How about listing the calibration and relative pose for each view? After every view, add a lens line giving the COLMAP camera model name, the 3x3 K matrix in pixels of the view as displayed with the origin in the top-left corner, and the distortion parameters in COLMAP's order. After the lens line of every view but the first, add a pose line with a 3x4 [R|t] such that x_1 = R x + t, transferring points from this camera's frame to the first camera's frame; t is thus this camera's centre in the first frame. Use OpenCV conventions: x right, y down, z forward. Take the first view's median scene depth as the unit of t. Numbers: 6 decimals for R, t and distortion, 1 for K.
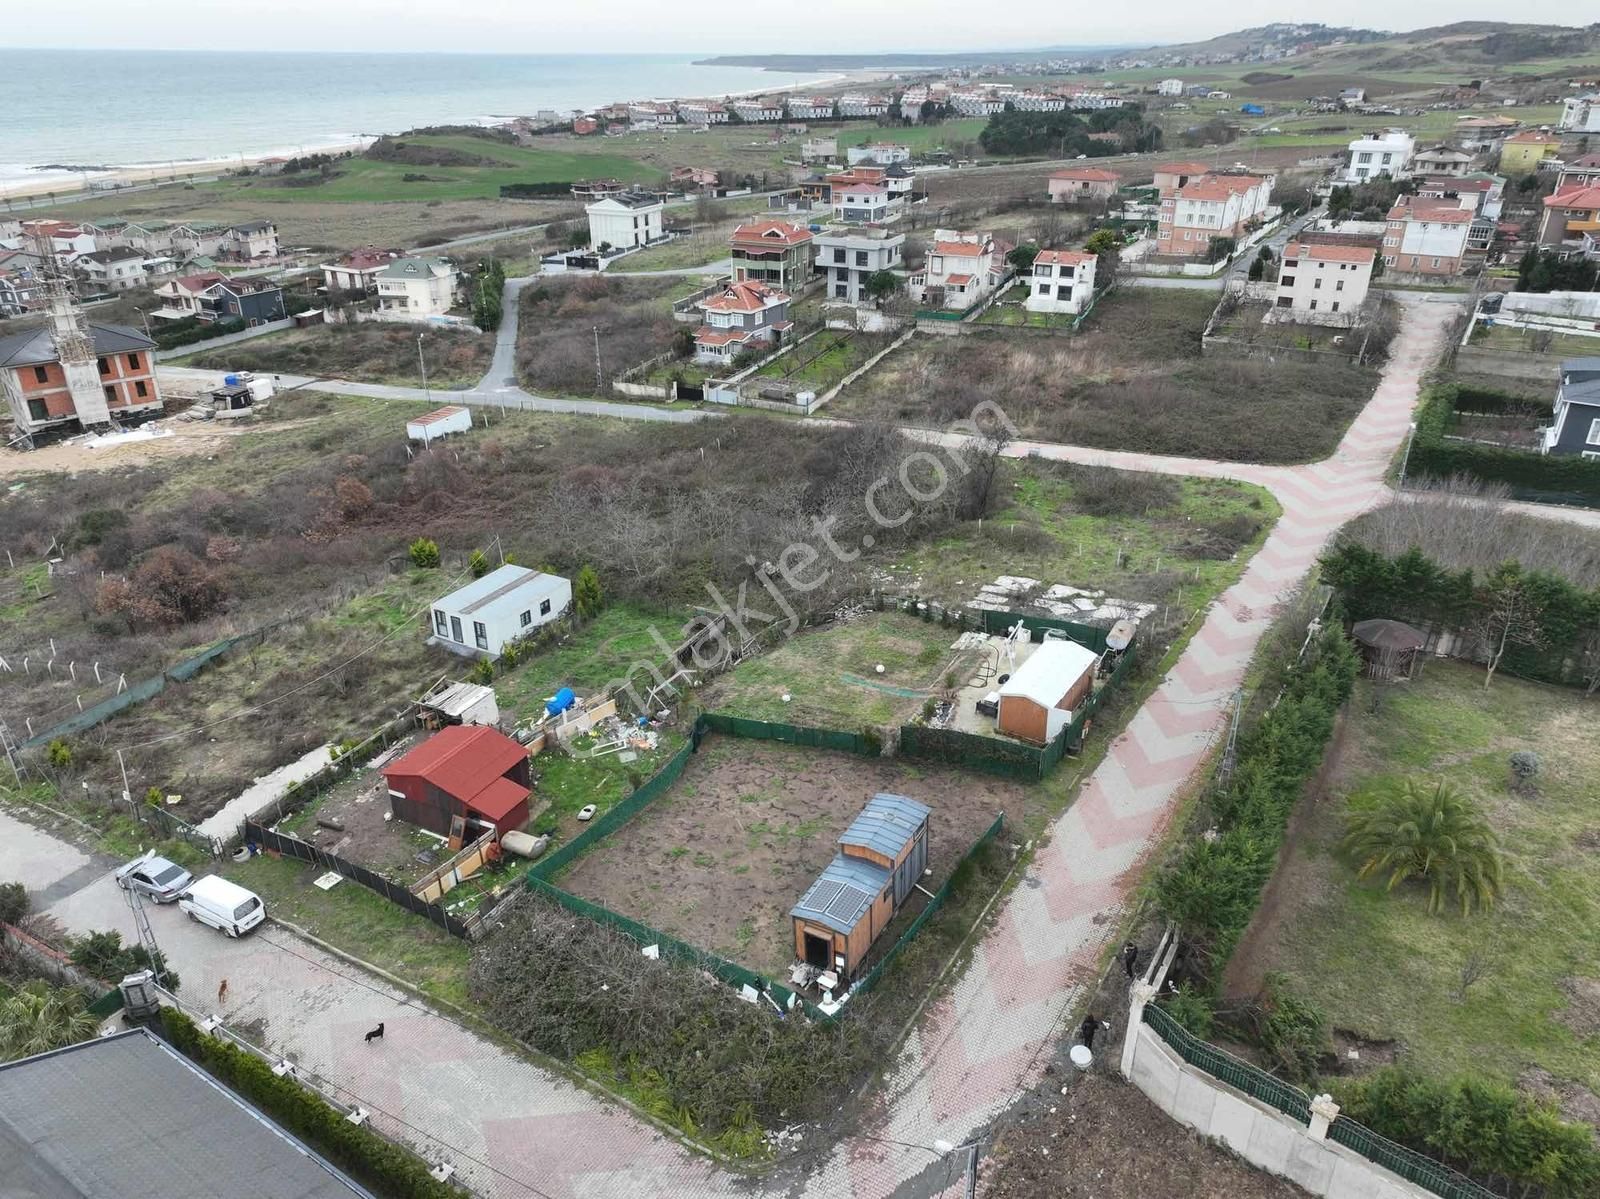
lens RADIAL K [[1126.3, 0, 798.4], [0, 1126.3, 595.6], [0, 0, 1]] dist [-0.001269, 0.019195]
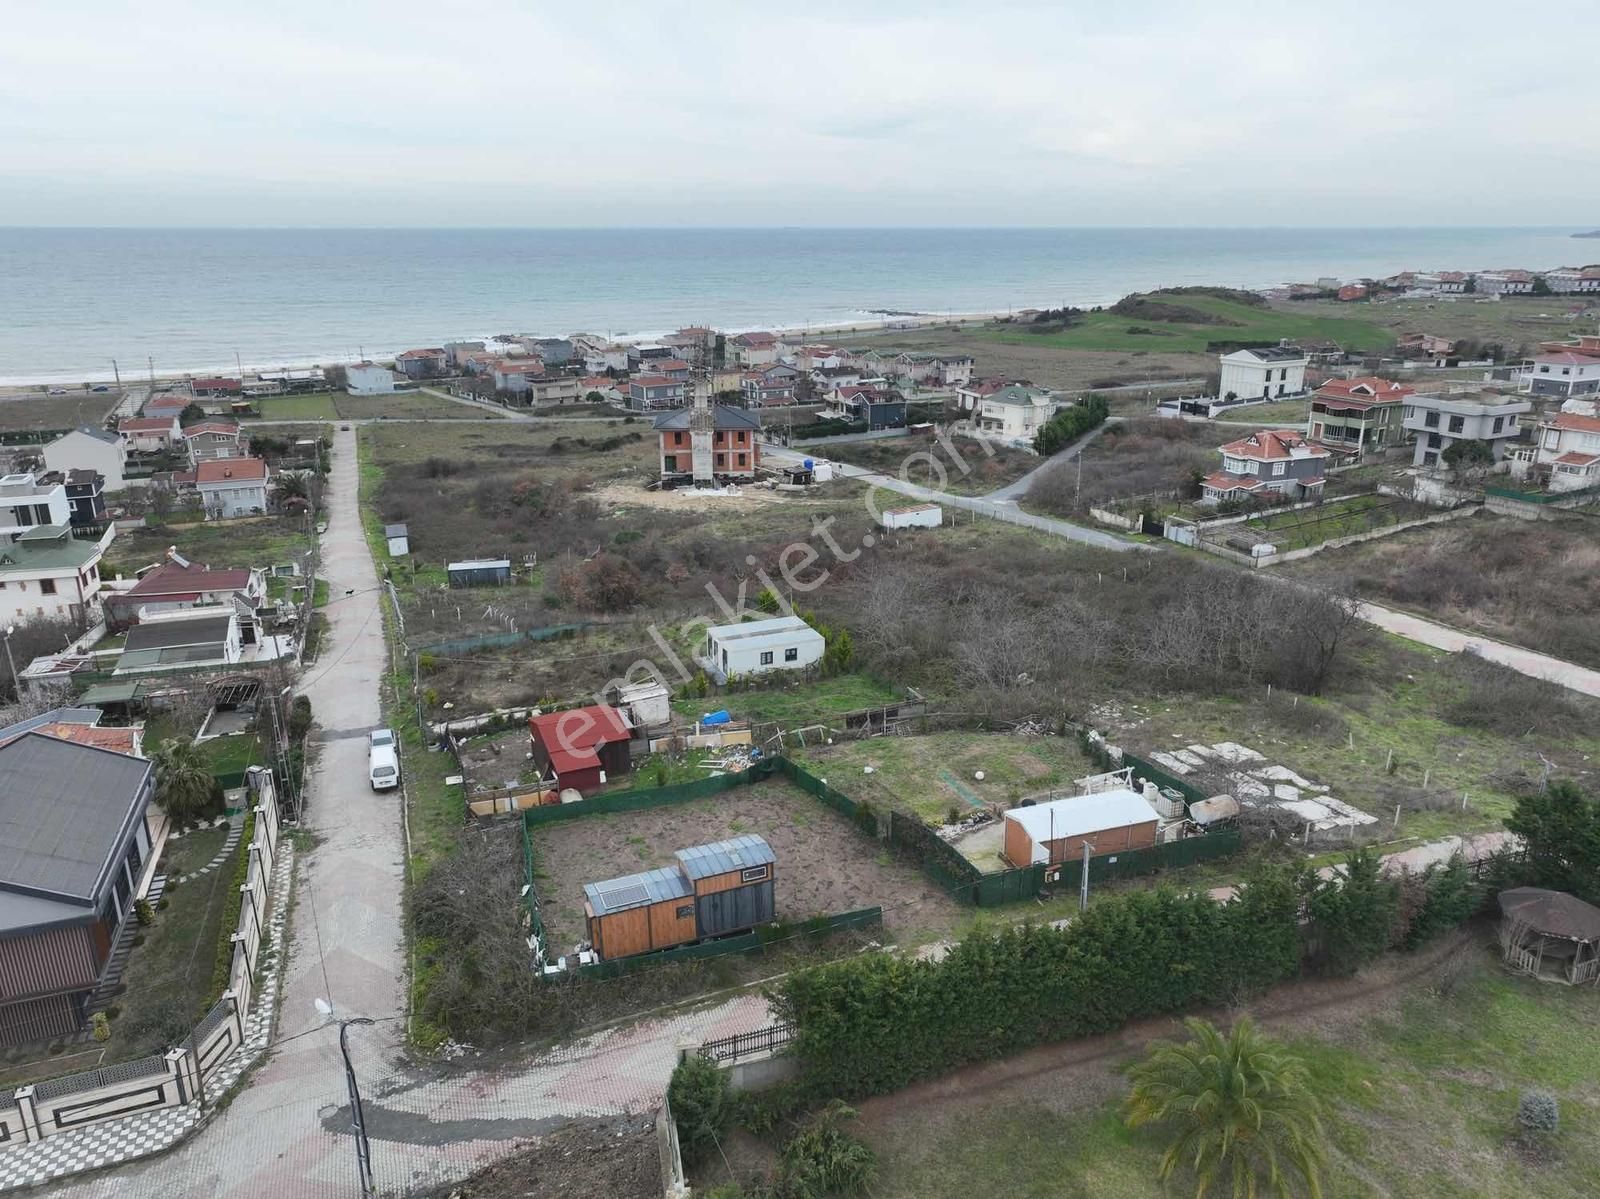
lens RADIAL K [[1126.3, 0, 798.4], [0, 1126.3, 595.6], [0, 0, 1]] dist [-0.001269, 0.019195]
pose [[0.784237, 0.191513, -0.590165, 0.235300], [-0.268411, 0.962280, -0.044409, 0.000963], [0.559400, 0.193234, 0.806060, 0.055923]]
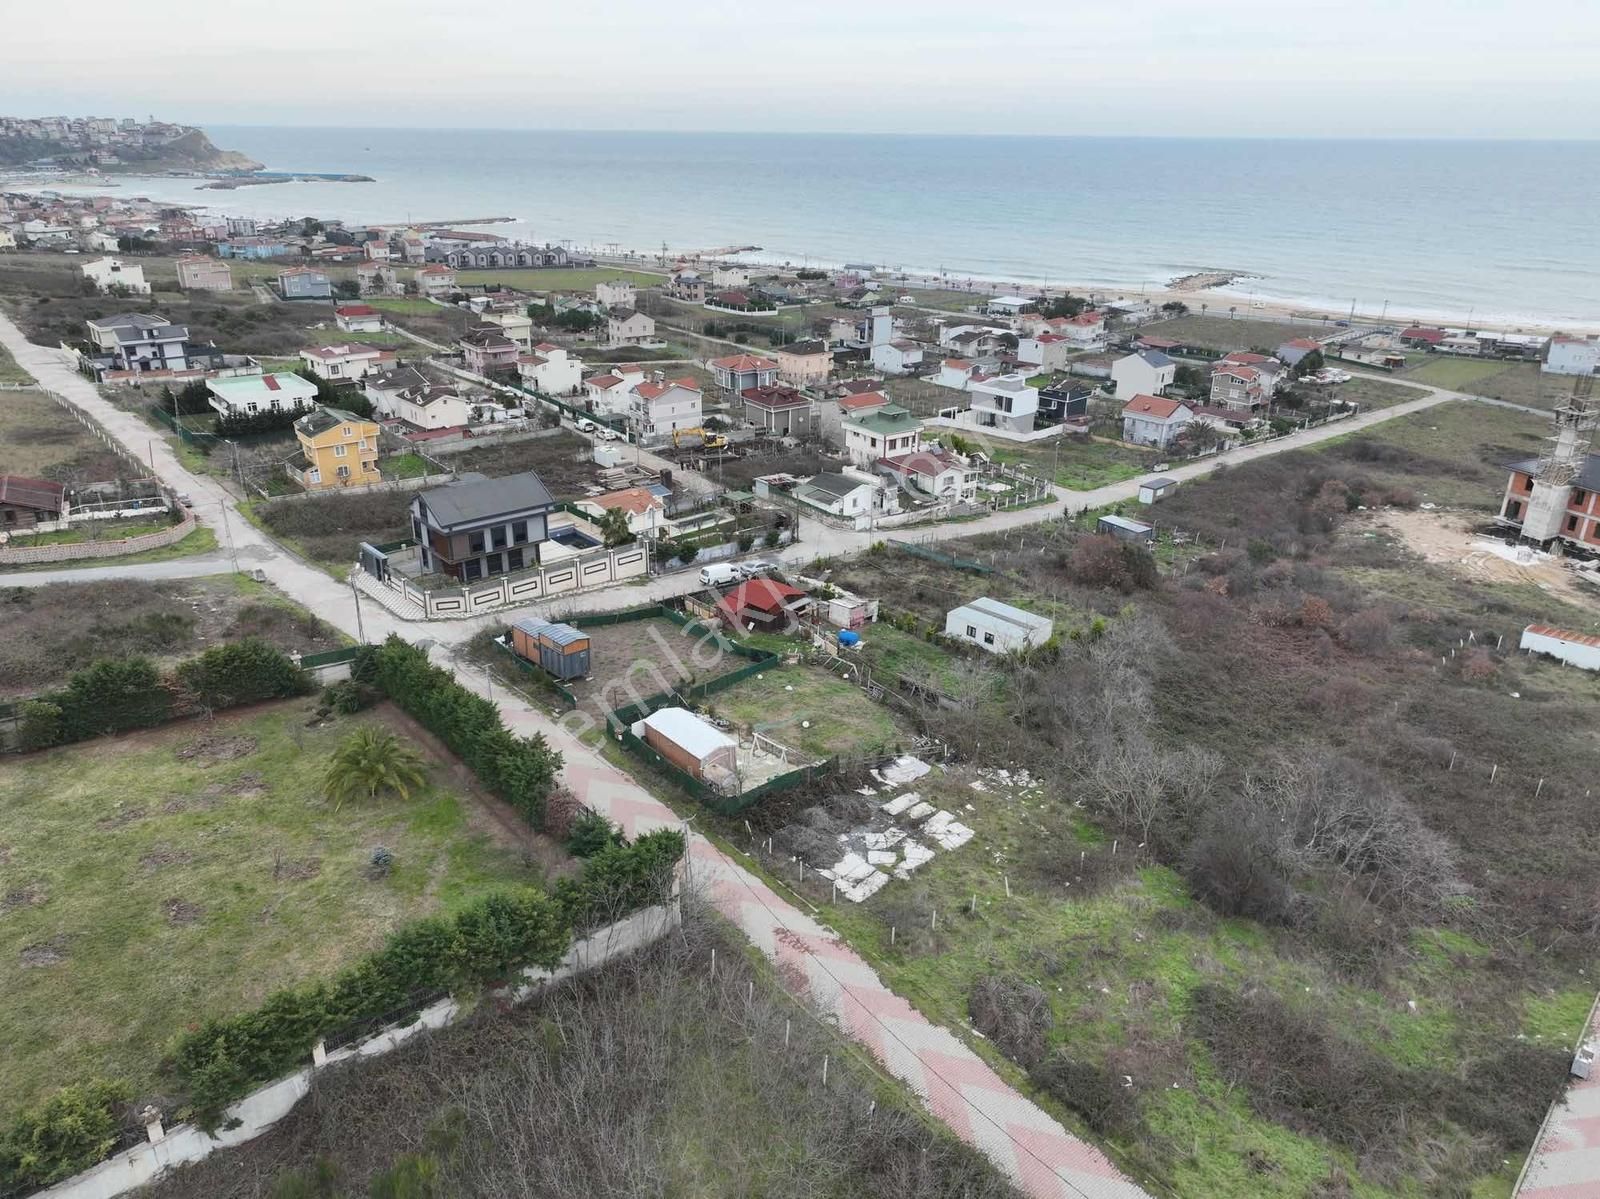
lens RADIAL K [[1126.3, 0, 798.4], [0, 1126.3, 595.6], [0, 0, 1]] dist [-0.001269, 0.019195]
pose [[-0.286752, 0.362159, -0.886913, 0.543561], [-0.428952, 0.779264, 0.456888, -0.294408], [0.856606, 0.511457, -0.068106, 0.486355]]
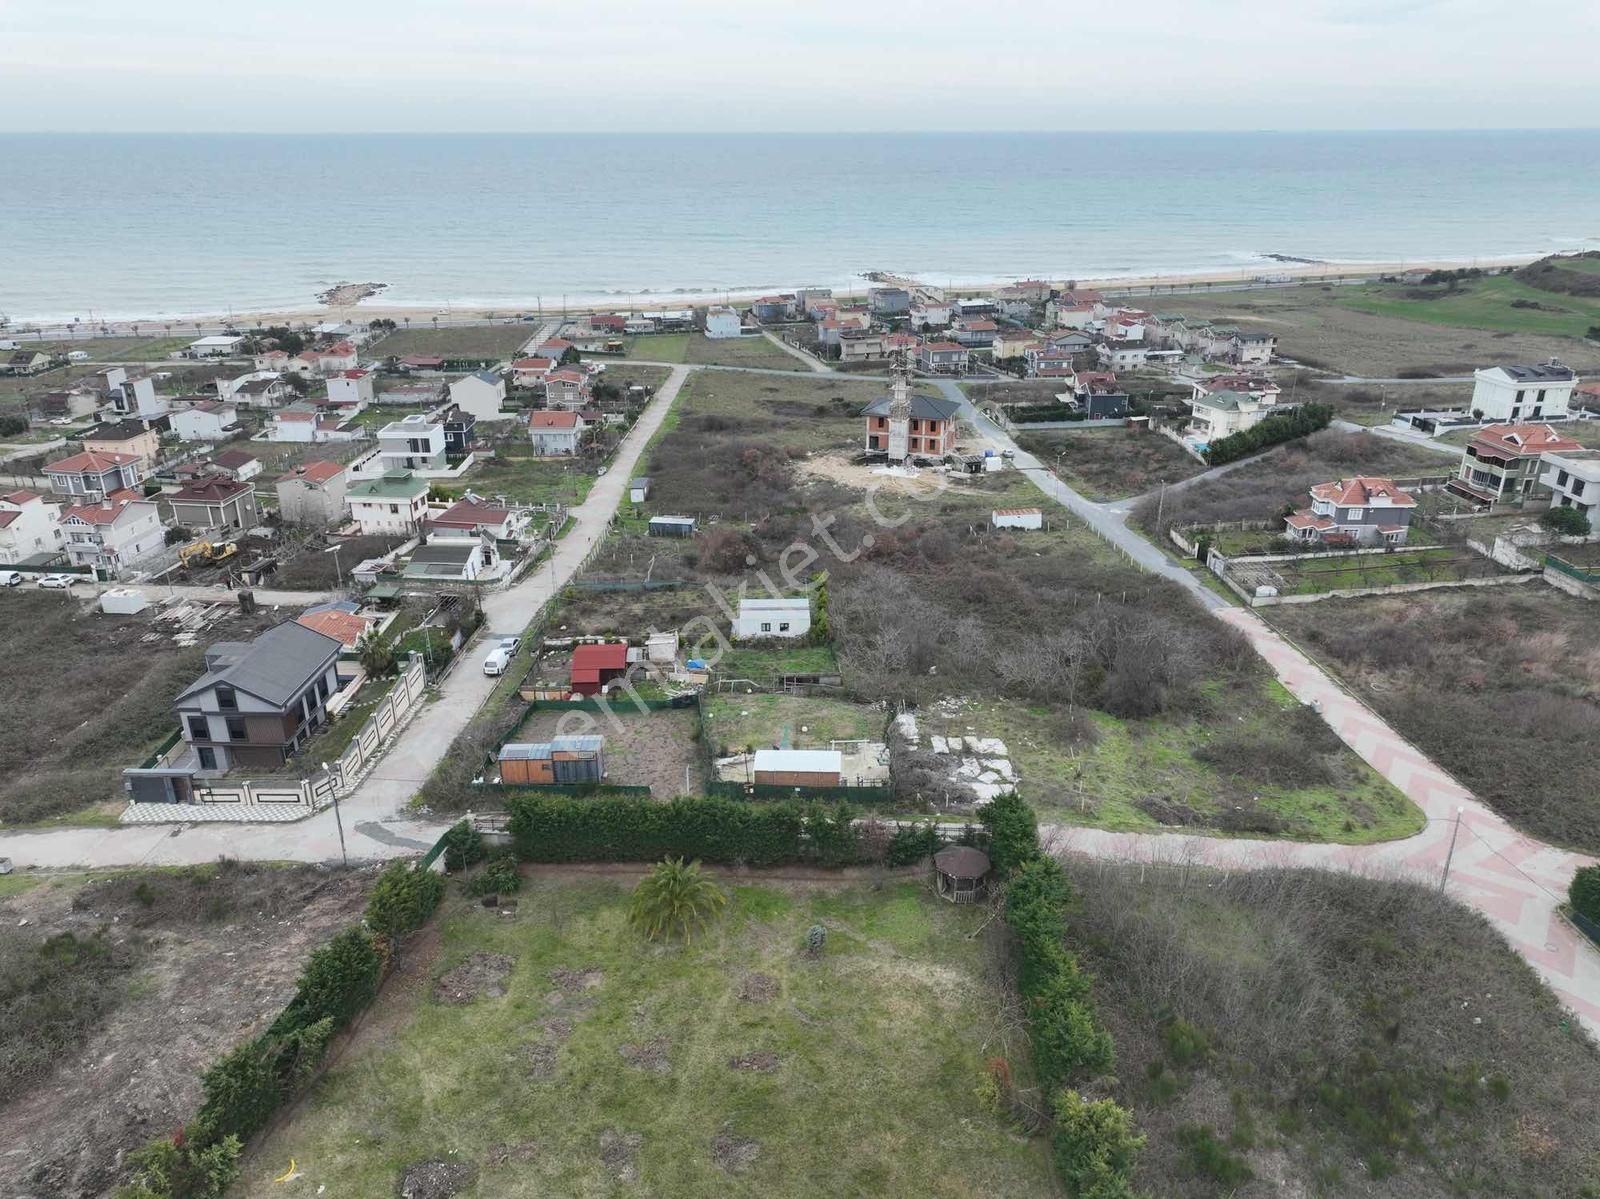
lens RADIAL K [[1126.3, 0, 798.4], [0, 1126.3, 595.6], [0, 0, 1]] dist [-0.001269, 0.019195]
pose [[0.504399, 0.328318, -0.798617, 0.572895], [-0.373716, 0.916785, 0.140862, -0.144403], [0.778407, 0.227405, 0.585123, 0.046100]]
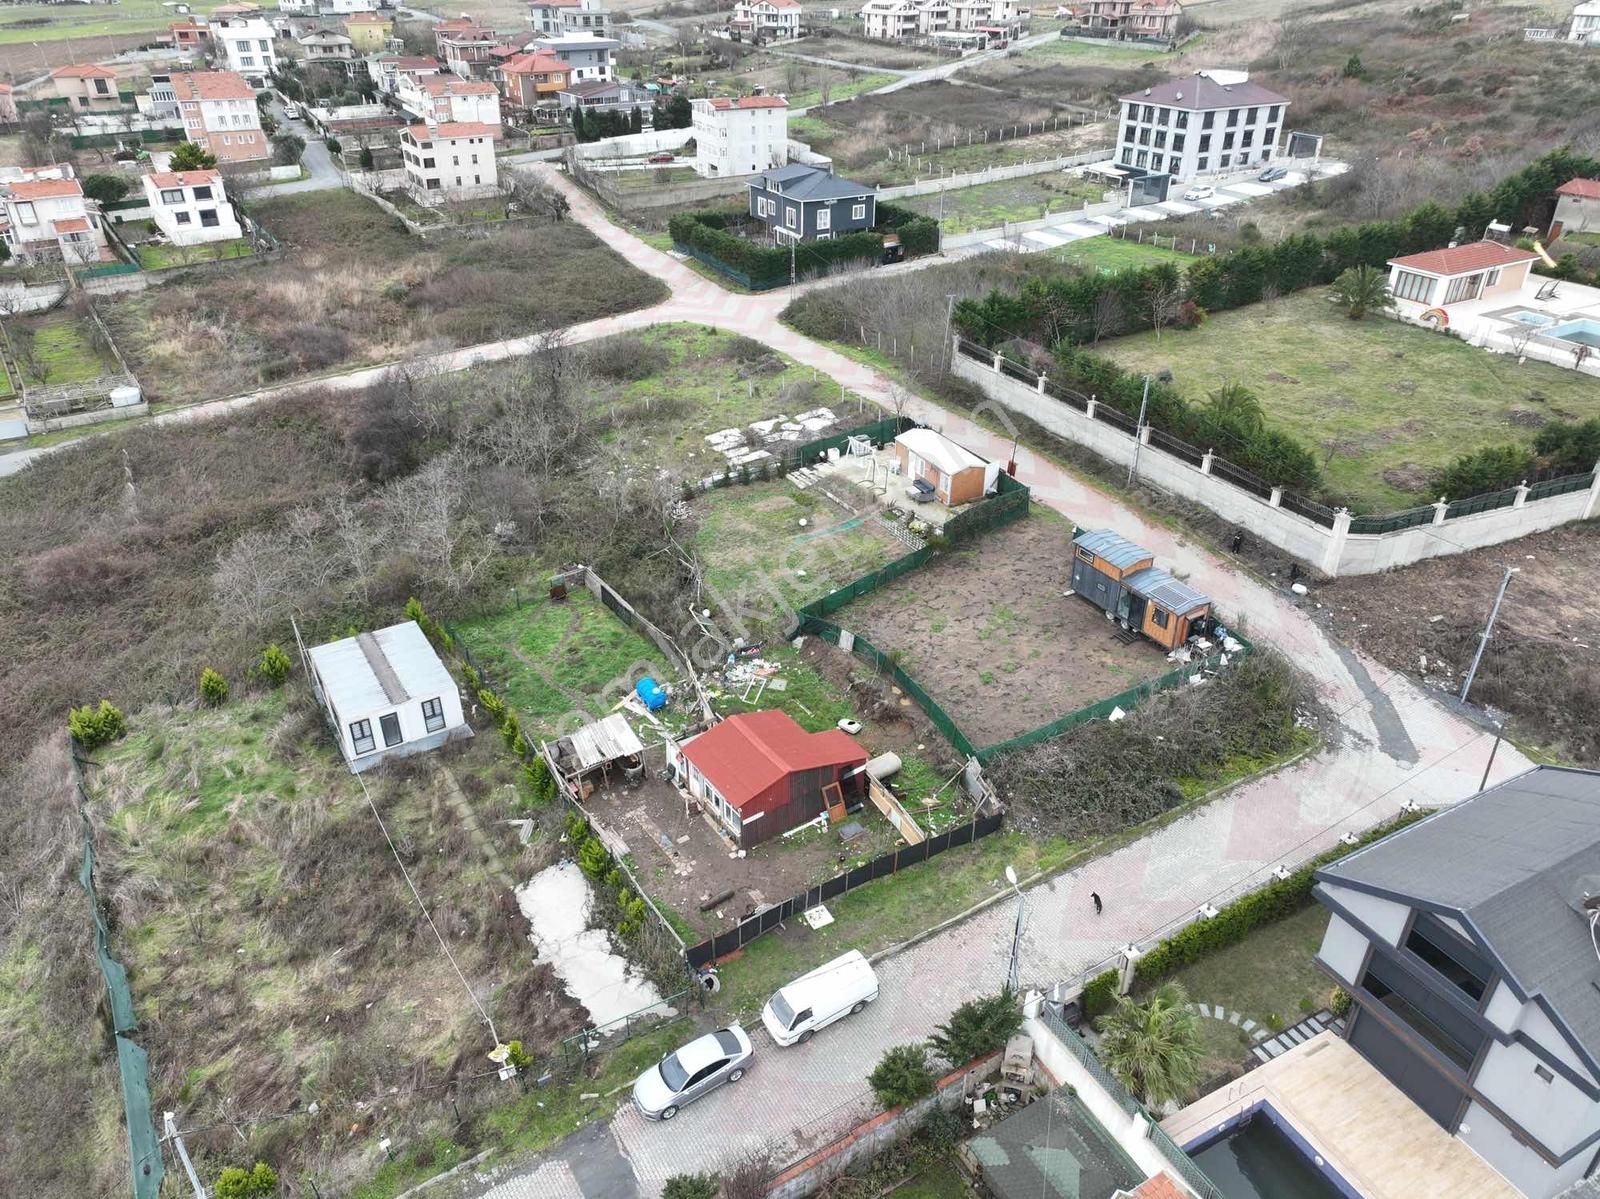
lens RADIAL K [[1126.3, 0, 798.4], [0, 1126.3, 595.6], [0, 0, 1]] dist [-0.001269, 0.019195]
pose [[0.492027, -0.438456, 0.752107, -0.376135], [0.377753, 0.885874, 0.269313, -0.080533], [-0.784355, 0.151602, 0.601502, 0.174842]]
